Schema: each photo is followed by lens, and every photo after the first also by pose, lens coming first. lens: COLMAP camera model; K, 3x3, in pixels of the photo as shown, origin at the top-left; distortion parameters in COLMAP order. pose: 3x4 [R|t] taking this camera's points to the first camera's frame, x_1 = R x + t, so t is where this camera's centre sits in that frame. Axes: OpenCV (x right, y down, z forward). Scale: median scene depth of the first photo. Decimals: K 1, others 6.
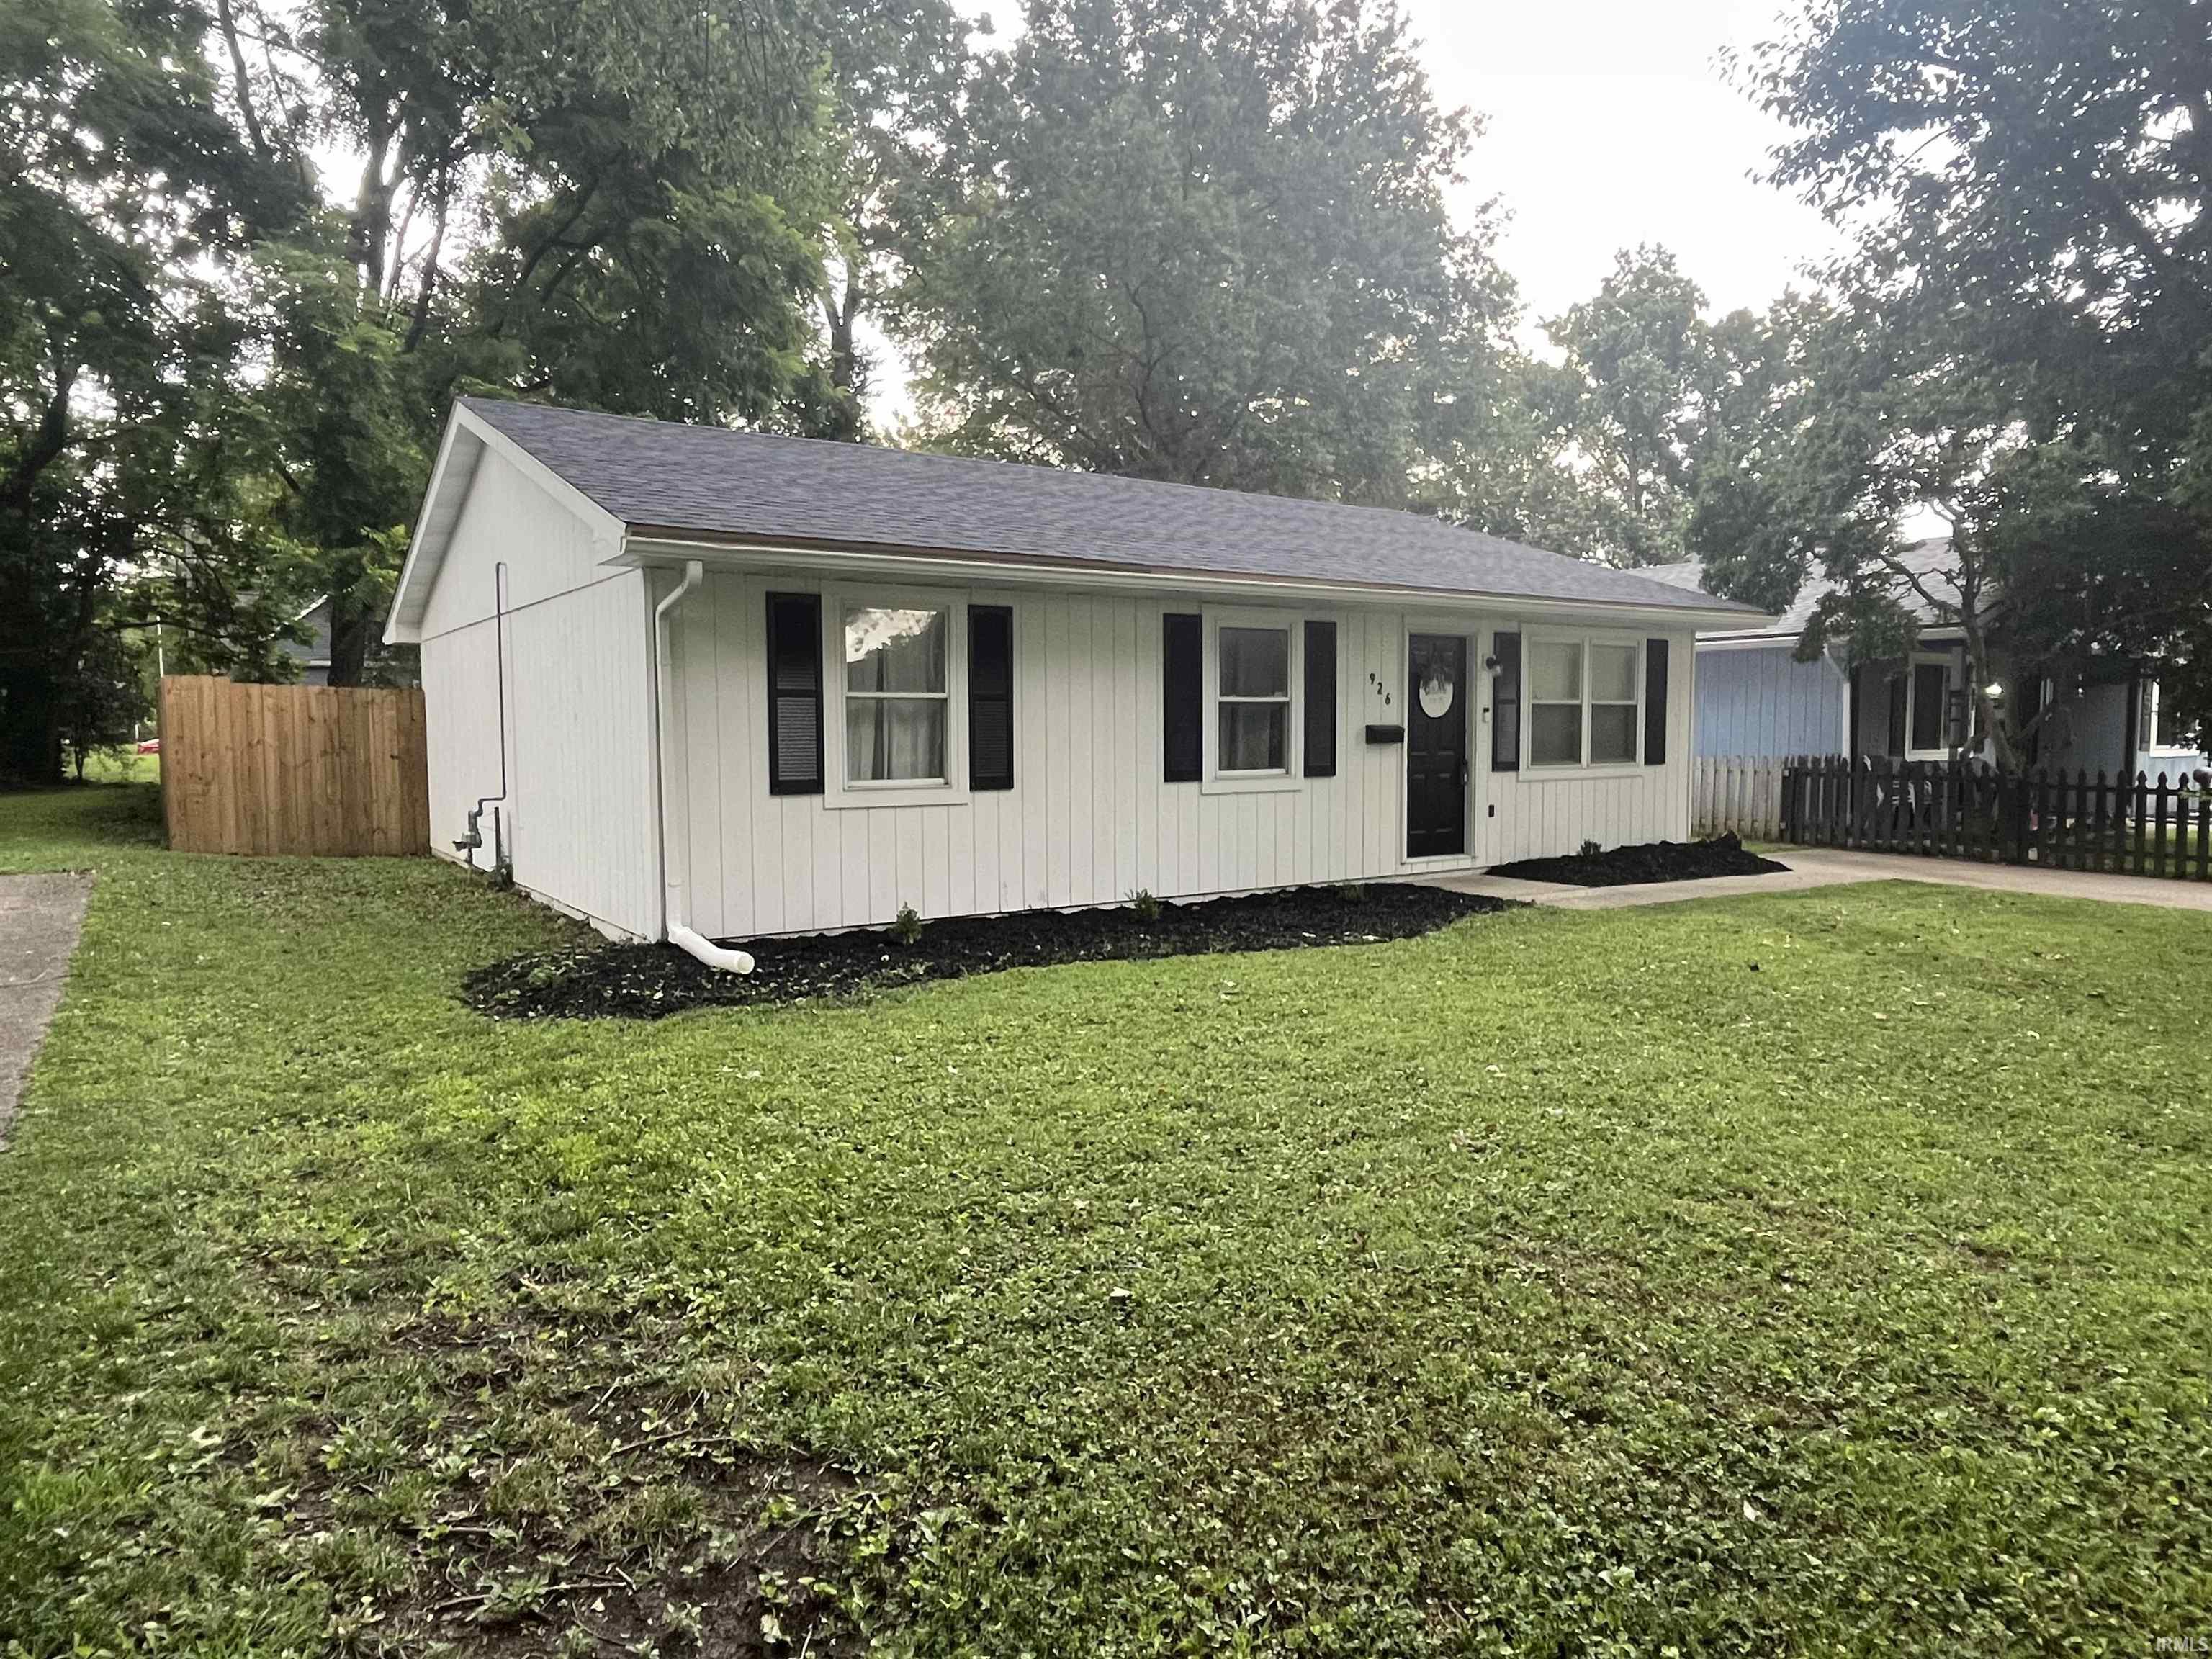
lens RADIAL K [[1284.1, 0, 1107.6], [0, 1284.1, 820.8], [0, 0, 1]] dist [-0.001654, -0.000325]
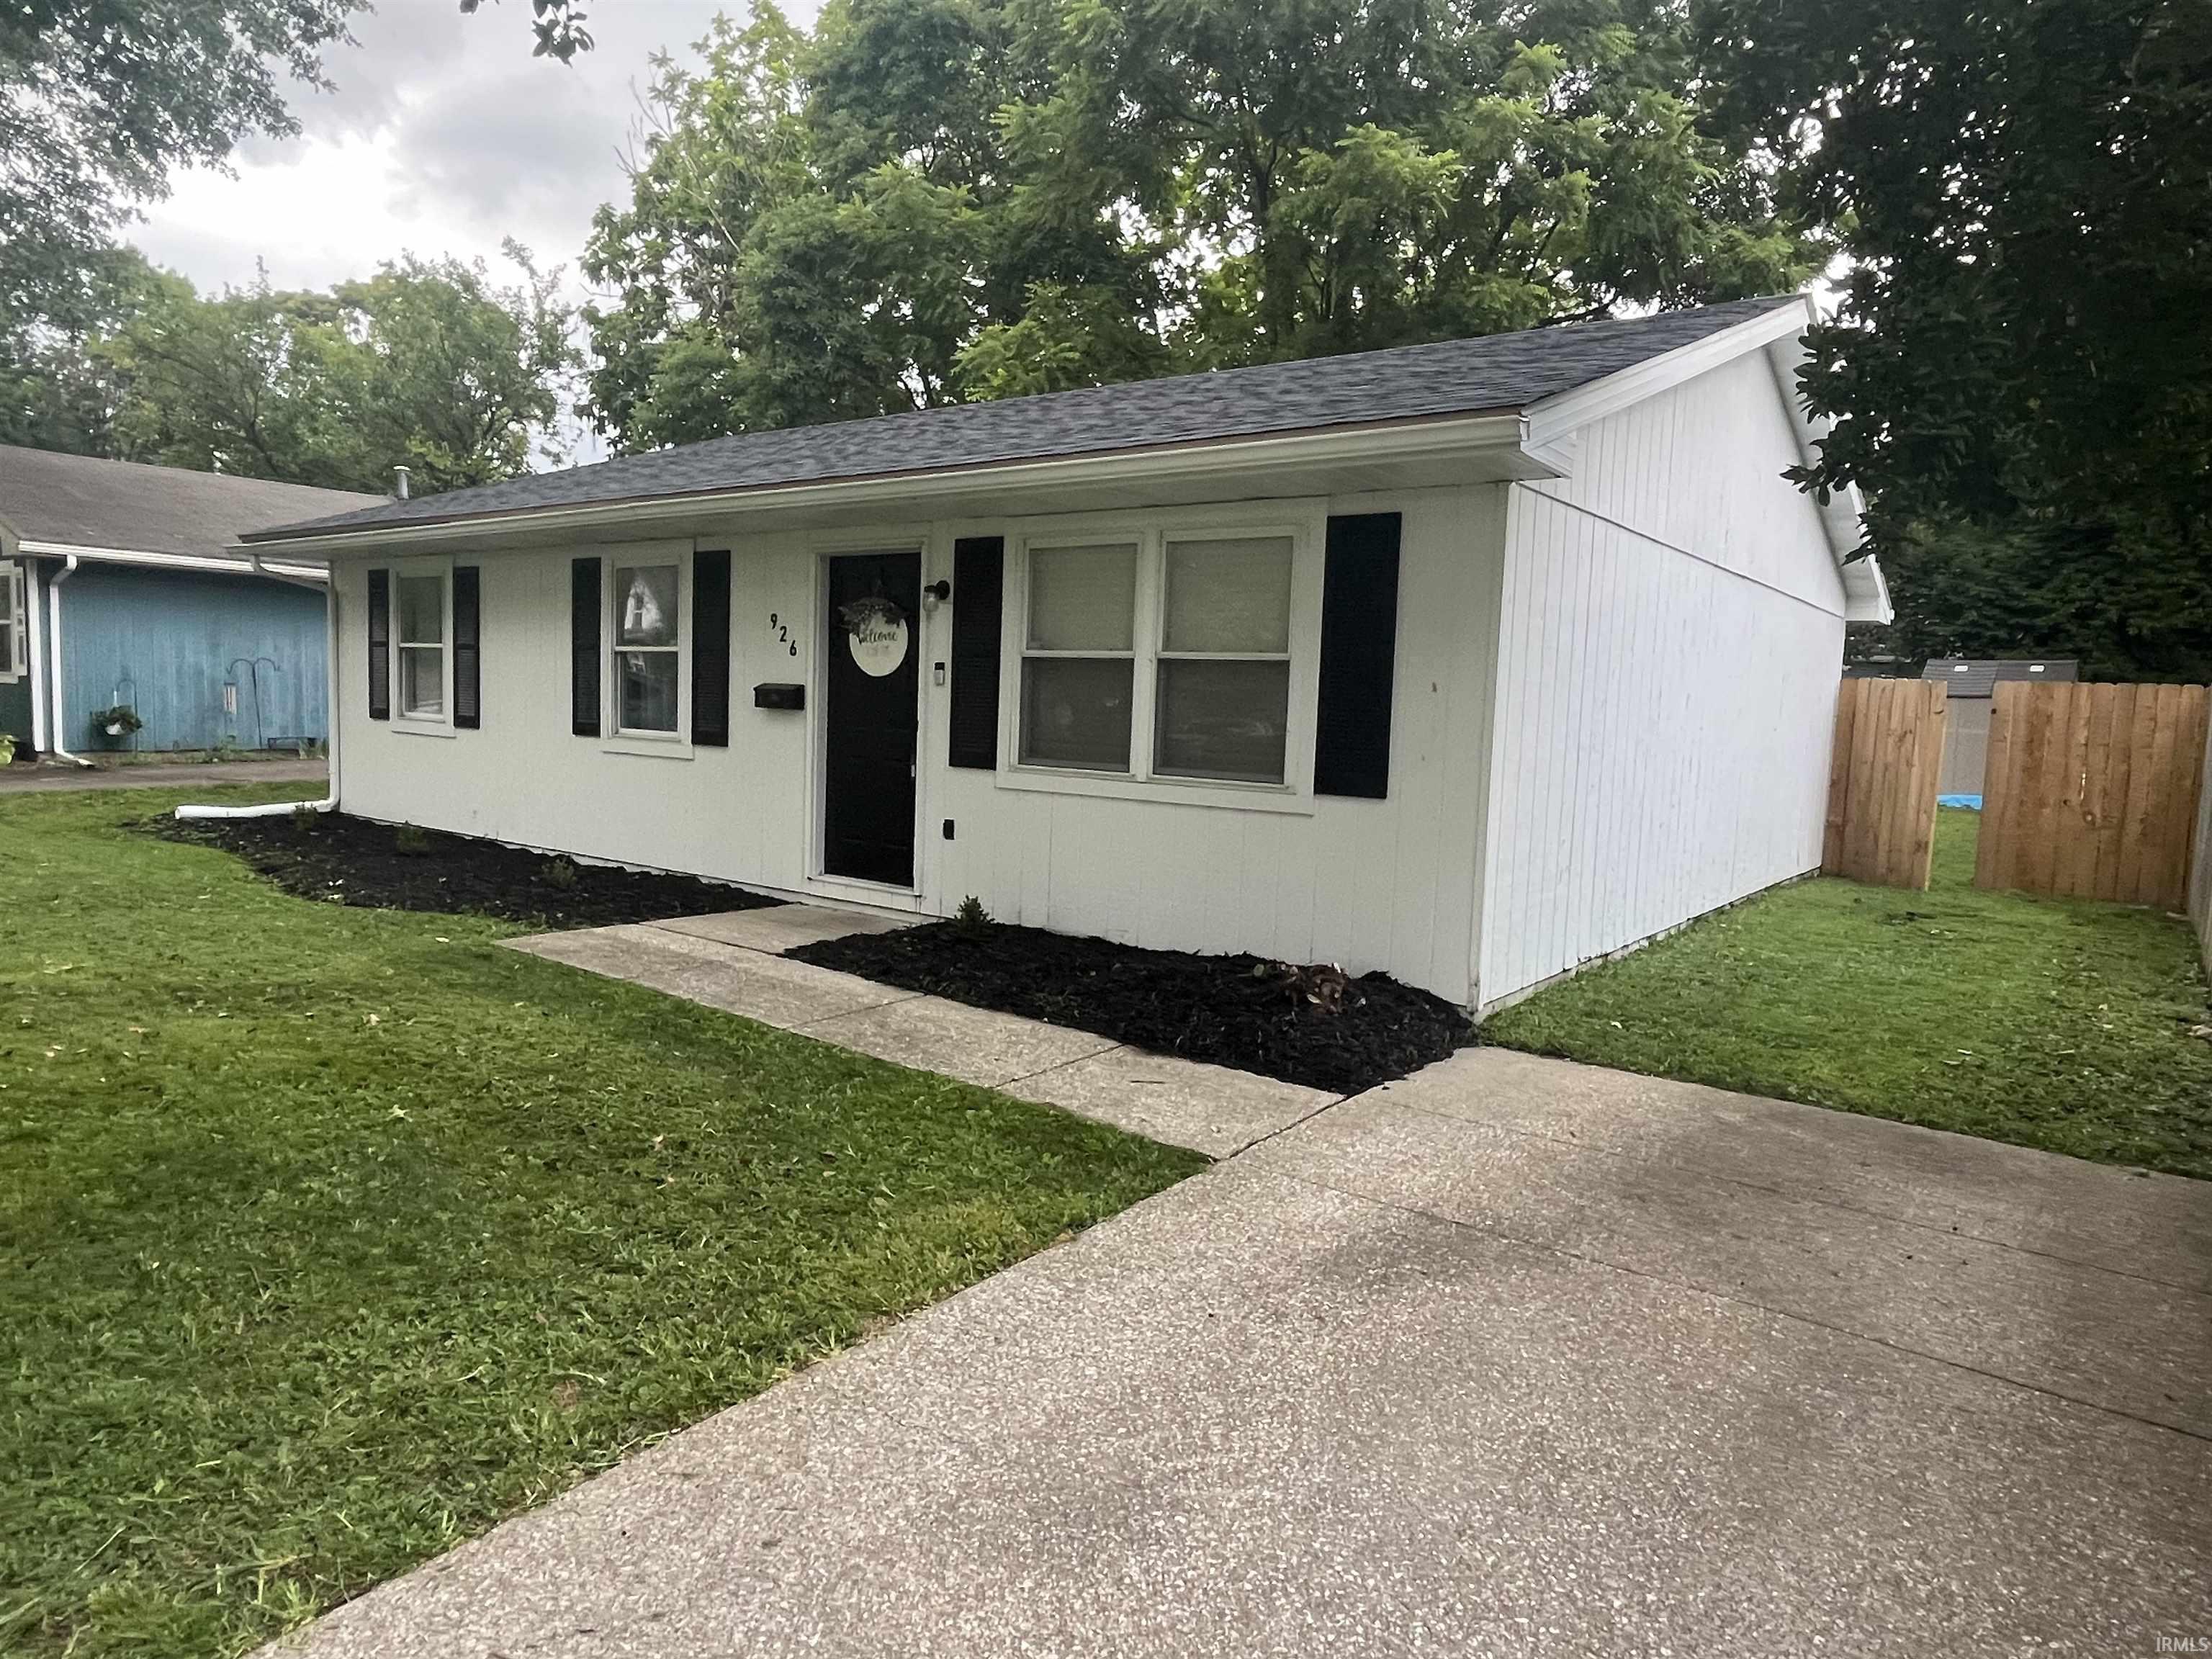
lens RADIAL K [[1284.1, 0, 1105.6], [0, 1284.1, 829.8], [0, 0, 1]] dist [-0.001654, -0.000325]
pose [[0.358058, 0.102130, -0.928097, 0.965897], [-0.115874, 0.991176, 0.064367, -0.060027], [0.926481, 0.084495, 0.366733, 0.900959]]
